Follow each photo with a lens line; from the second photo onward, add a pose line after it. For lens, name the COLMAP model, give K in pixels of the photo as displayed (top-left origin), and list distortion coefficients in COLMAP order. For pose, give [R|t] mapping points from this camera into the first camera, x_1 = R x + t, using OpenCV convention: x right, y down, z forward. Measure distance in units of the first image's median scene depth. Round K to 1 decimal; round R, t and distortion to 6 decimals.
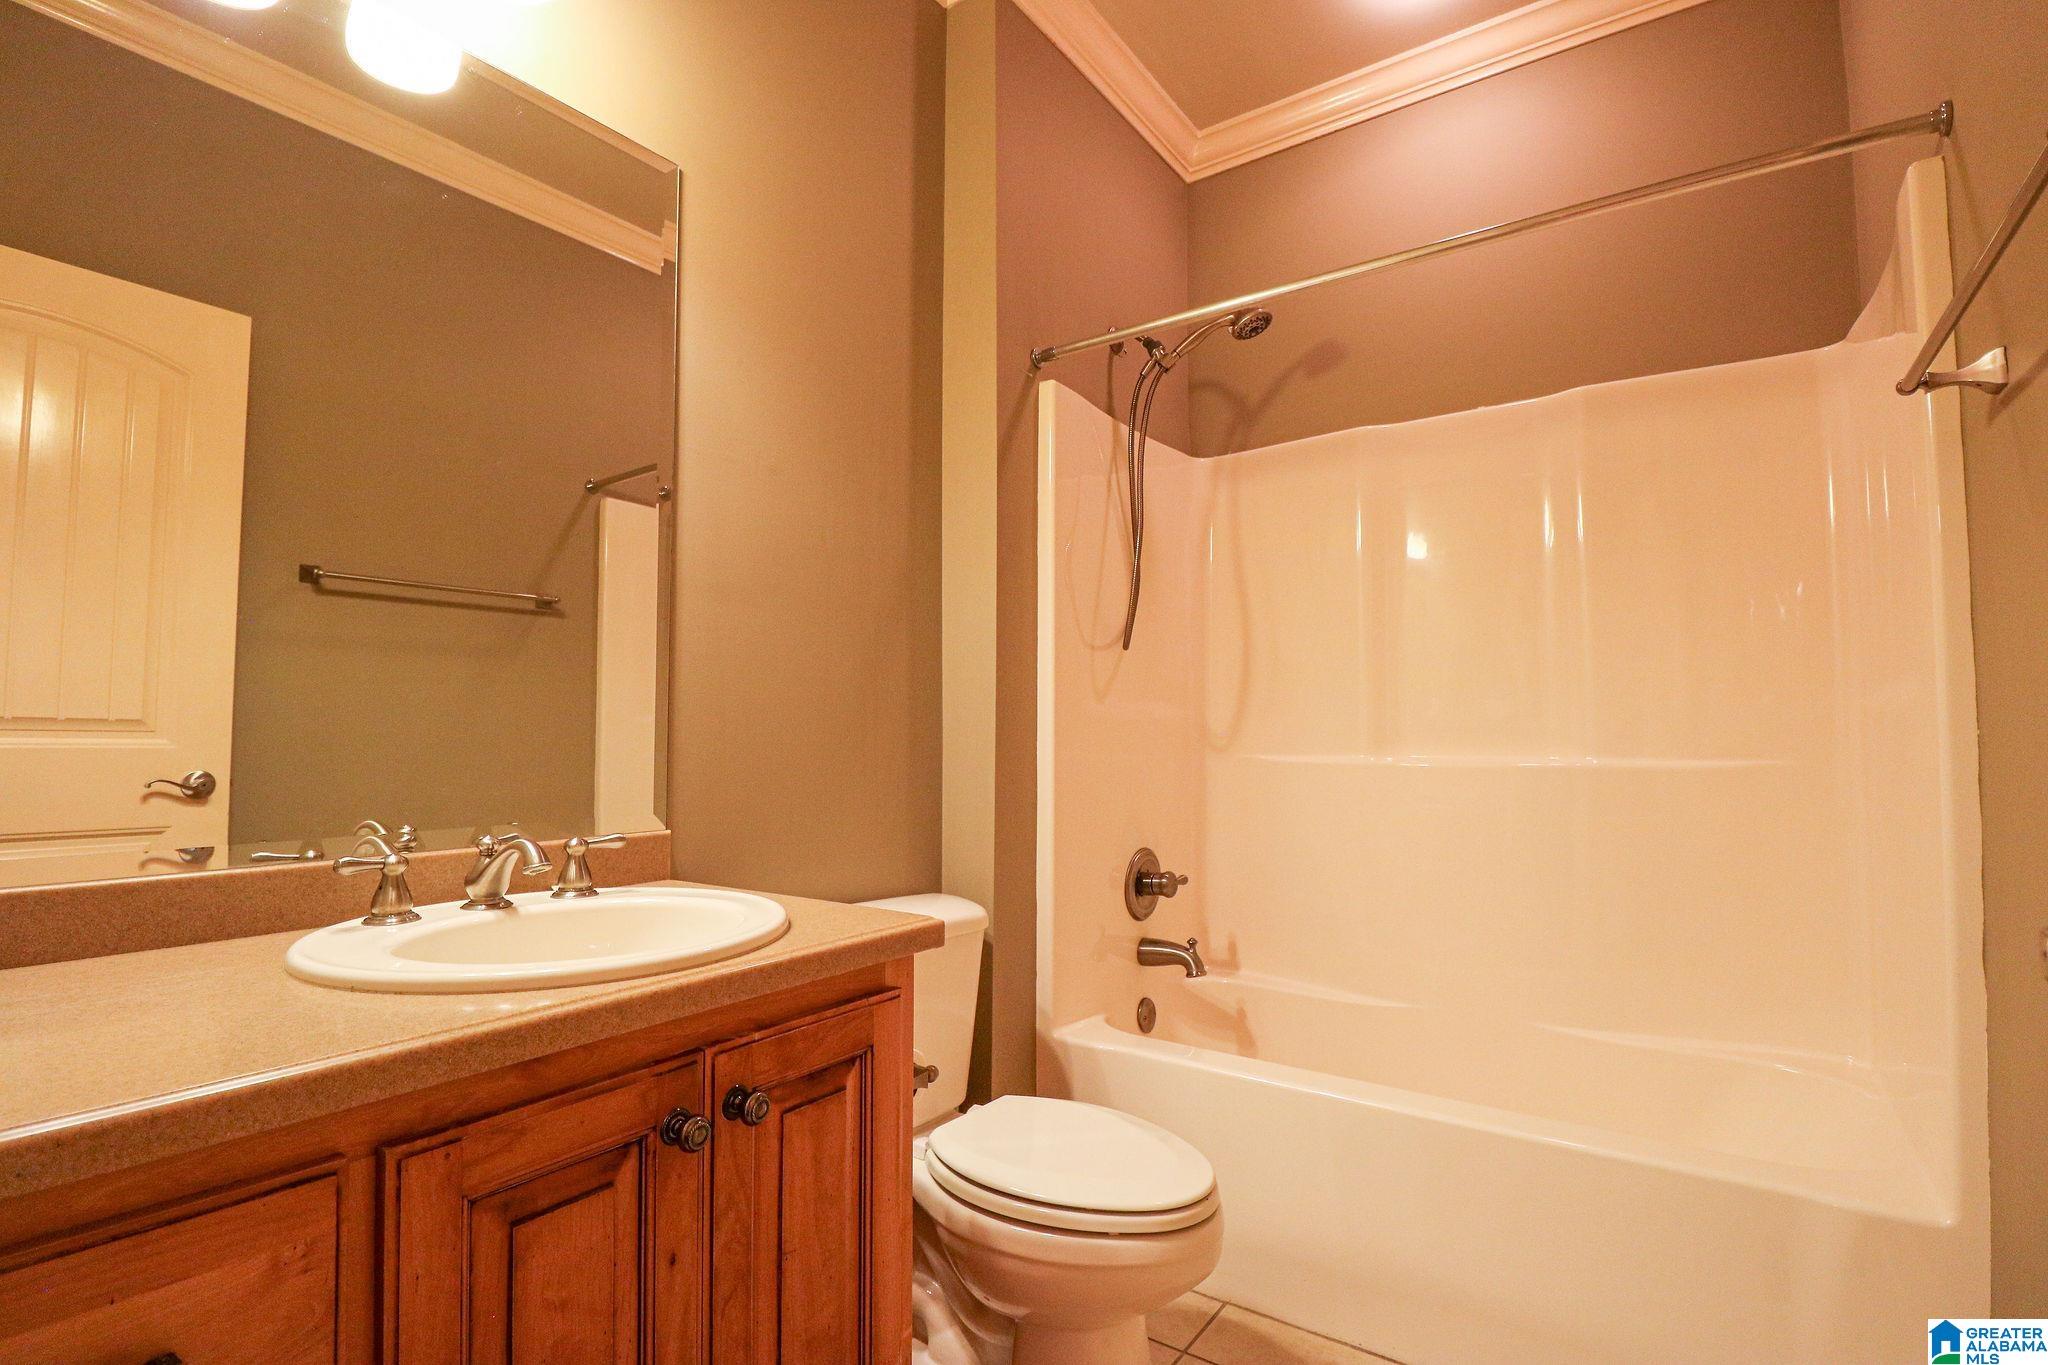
lens RADIAL K [[962.7, 0, 1027.5], [0, 962.7, 680.0], [0, 0, 1]] dist [0.007769, -0.013171]
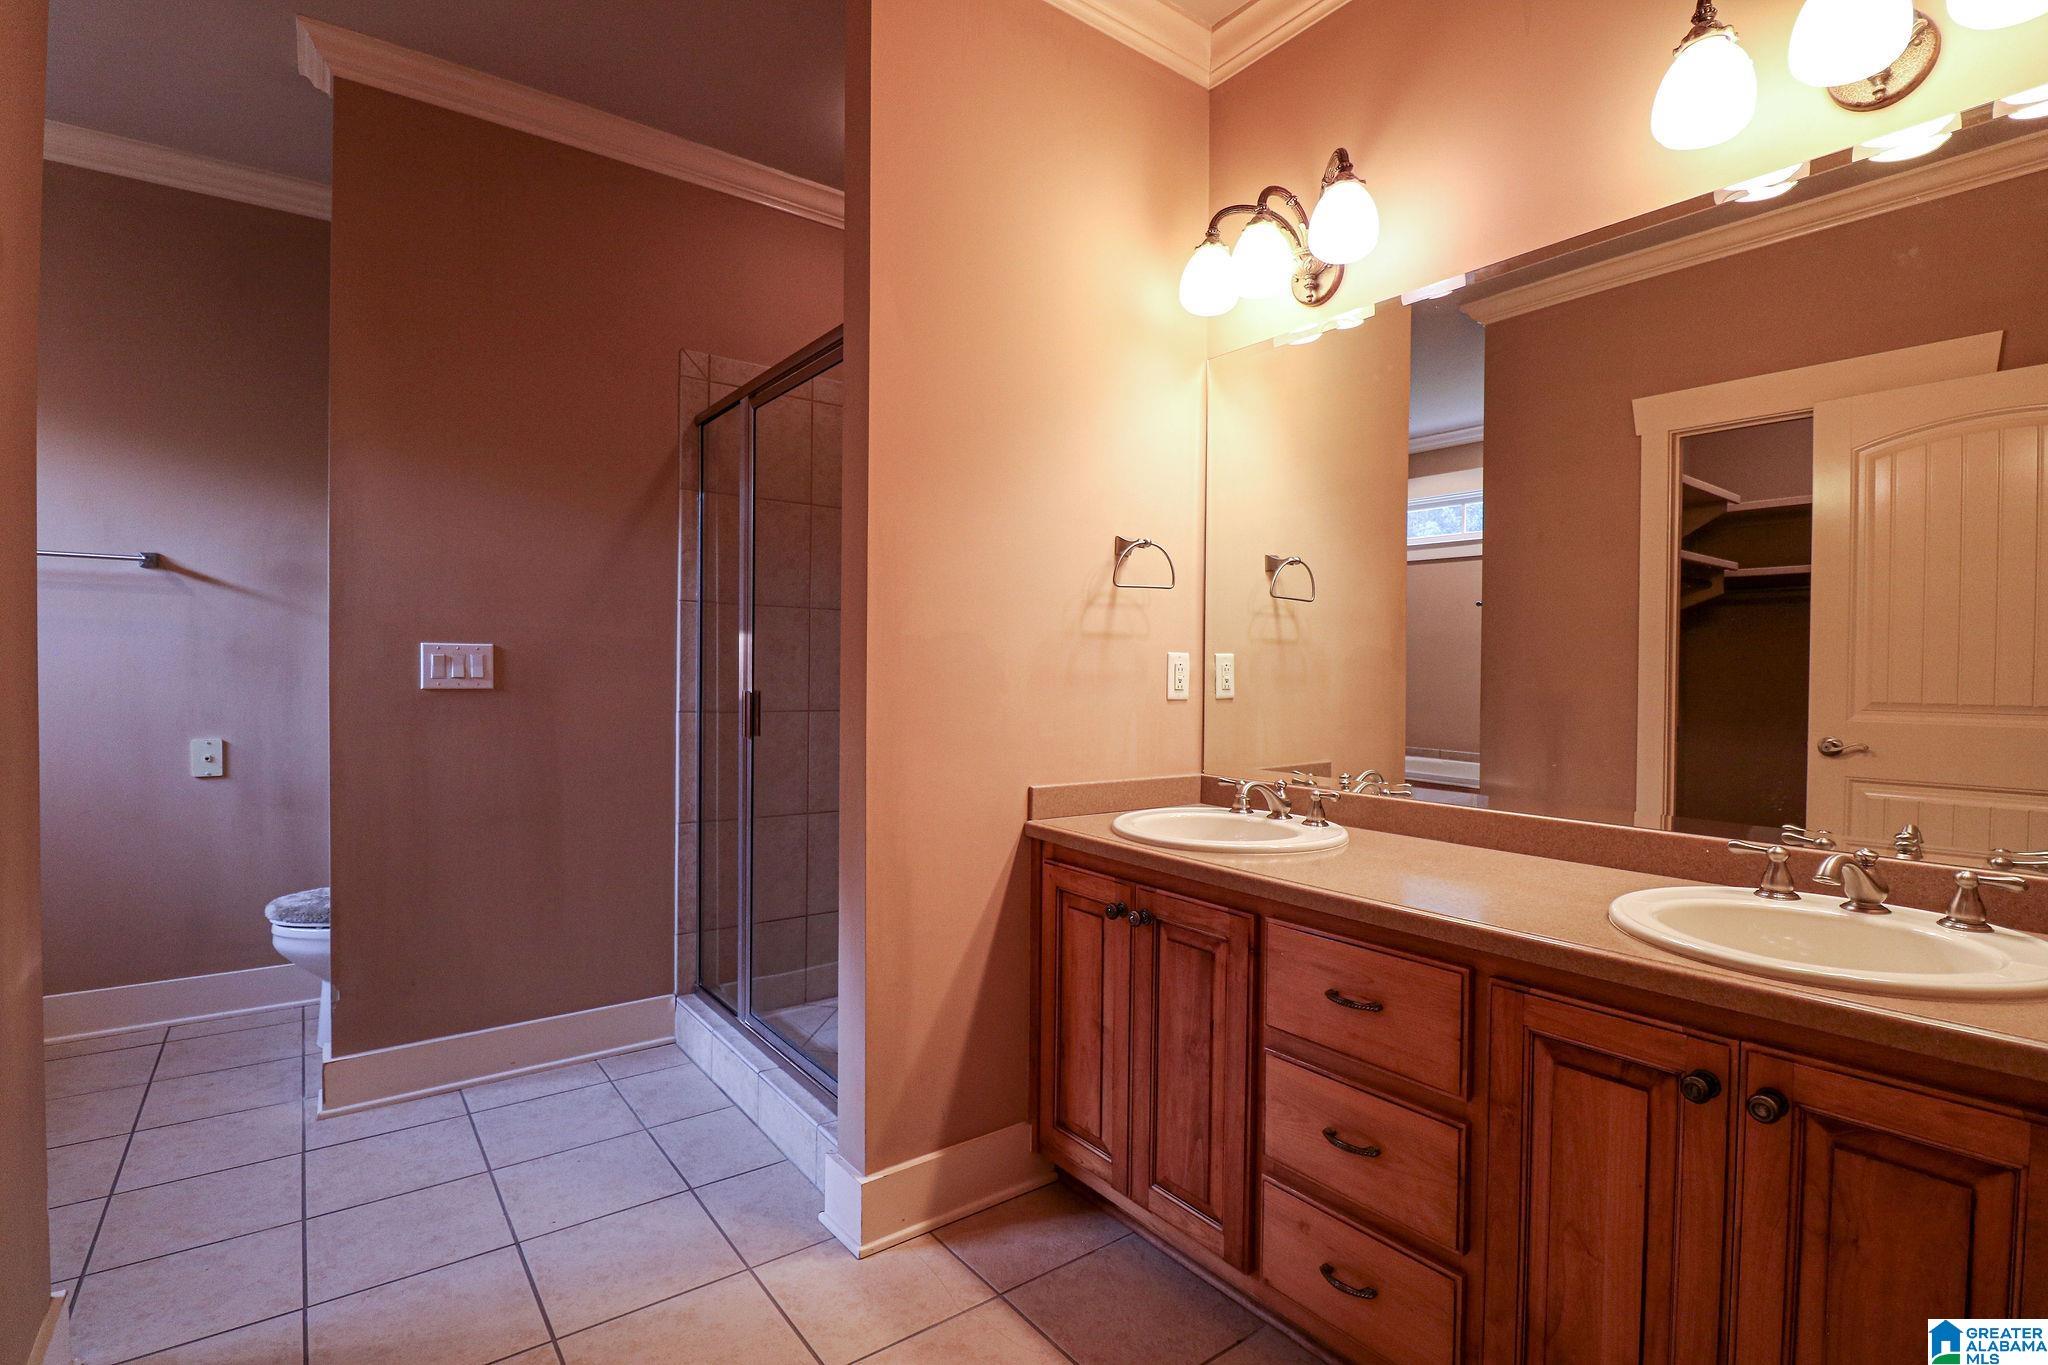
lens RADIAL K [[962.7, 0, 1027.5], [0, 962.7, 680.0], [0, 0, 1]] dist [0.007769, -0.013171]
pose [[-0.299972, -0.001321, -0.953947, 1.038728], [0.041714, 0.999024, -0.014501, -0.069309], [0.953035, -0.044143, -0.299624, 0.549299]]
